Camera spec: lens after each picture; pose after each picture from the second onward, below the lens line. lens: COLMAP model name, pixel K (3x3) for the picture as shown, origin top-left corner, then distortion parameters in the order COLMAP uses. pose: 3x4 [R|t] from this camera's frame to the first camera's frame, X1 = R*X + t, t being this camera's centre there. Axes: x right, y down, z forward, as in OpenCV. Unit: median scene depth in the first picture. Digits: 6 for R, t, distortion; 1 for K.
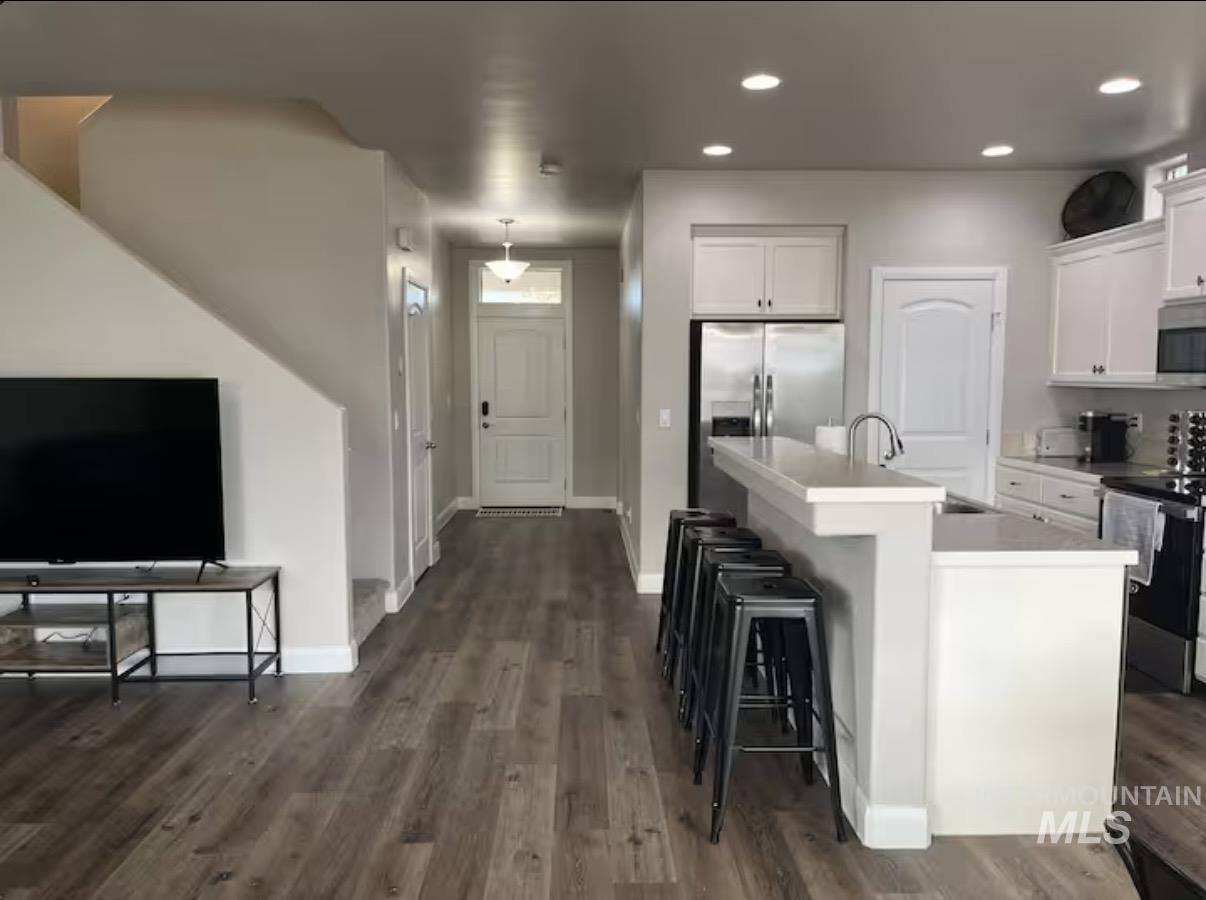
lens RADIAL K [[920.1, 0, 603.0], [0, 920.1, 450.0], [0, 0, 1]] dist [-0.019516, -0.007444]
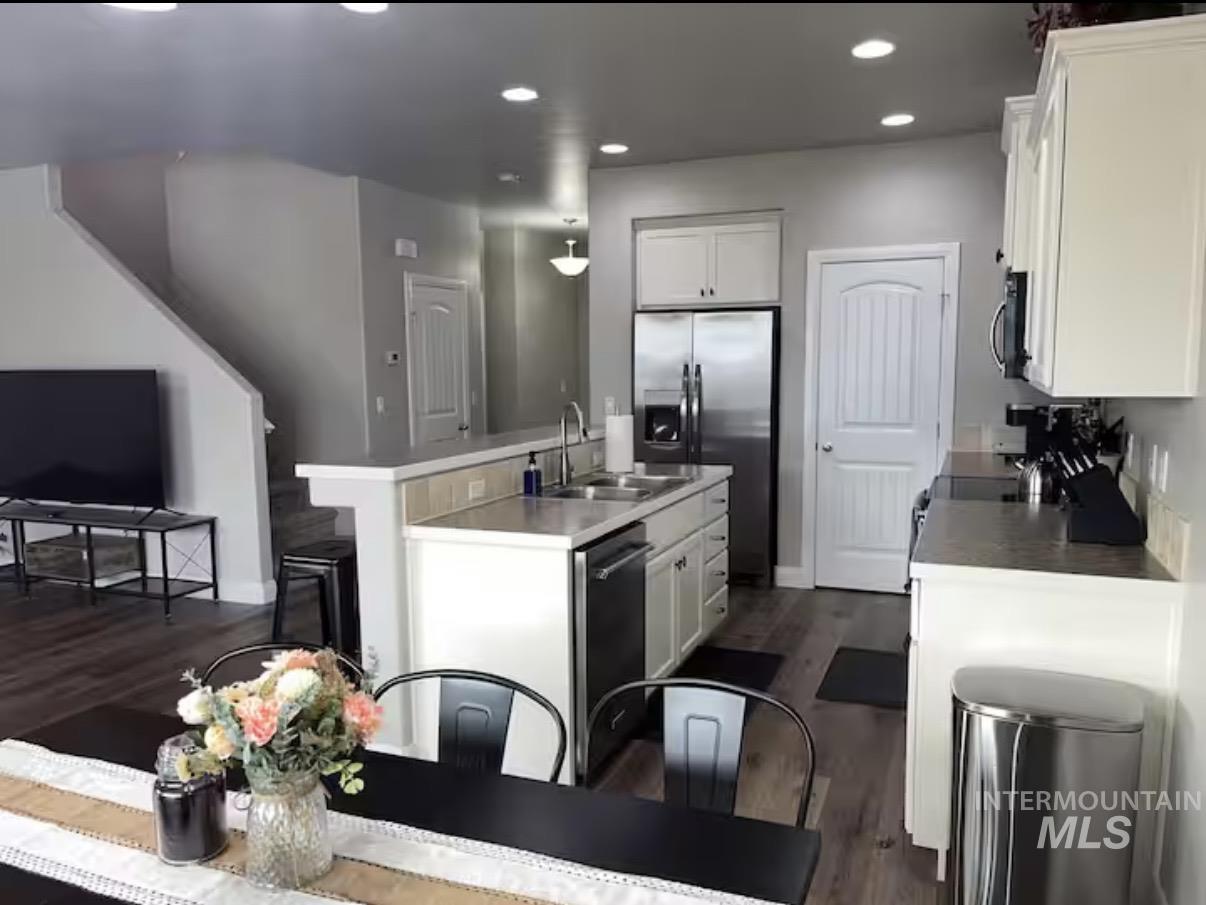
lens RADIAL K [[914.7, 0, 603.0], [0, 914.7, 452.5], [0, 0, 1]] dist [0.000723, -0.000710]
pose [[0.919336, 0.034029, -0.391998, 0.485022], [-0.025641, 0.999317, 0.026617, -0.007661], [0.392636, -0.014418, 0.919581, 0.027583]]
